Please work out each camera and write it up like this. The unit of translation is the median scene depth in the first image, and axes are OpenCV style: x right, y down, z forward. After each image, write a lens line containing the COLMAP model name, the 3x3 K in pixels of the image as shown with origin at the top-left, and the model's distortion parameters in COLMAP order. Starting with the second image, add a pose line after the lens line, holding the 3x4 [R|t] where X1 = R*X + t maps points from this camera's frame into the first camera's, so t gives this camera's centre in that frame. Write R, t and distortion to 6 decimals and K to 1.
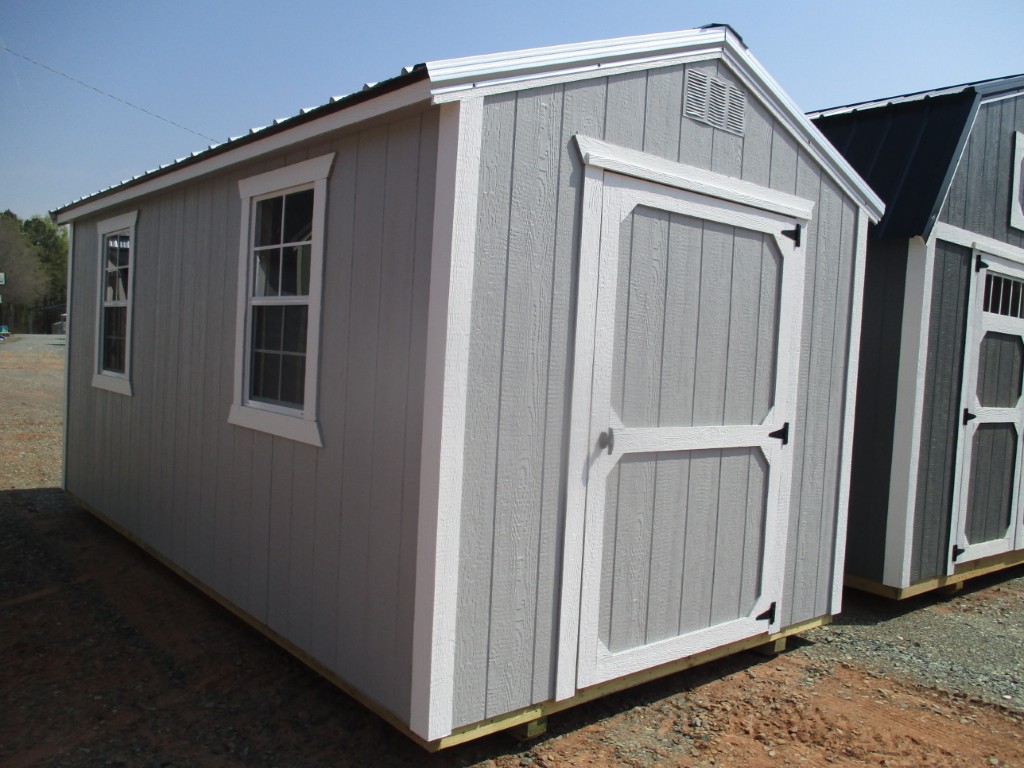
lens RADIAL K [[856.2, 0, 559.7], [0, 856.2, 387.2], [0, 0, 1]] dist [0.002722, 0.003630]
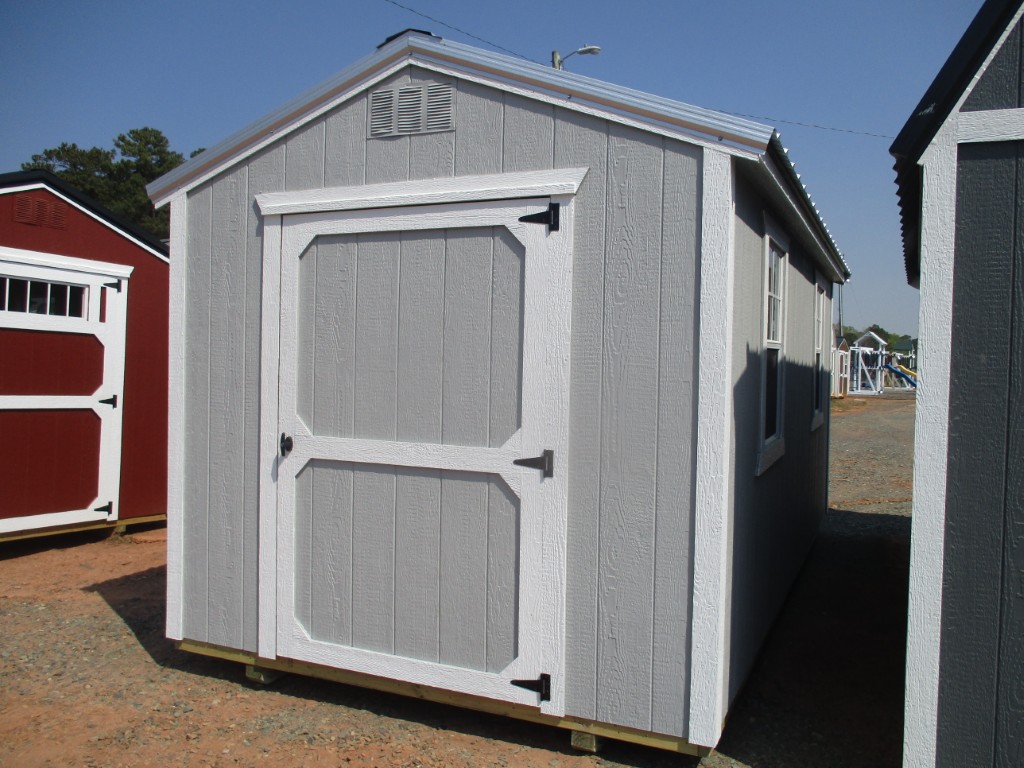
lens RADIAL K [[804.8, 0, 522.6], [0, 804.8, 379.4], [0, 0, 1]] dist [-0.000598, 0.000521]
pose [[0.425560, -0.020460, -0.904699, 1.047779], [-0.029958, 0.998878, -0.036682, 0.004013], [0.904434, 0.042713, 0.424470, 0.731282]]
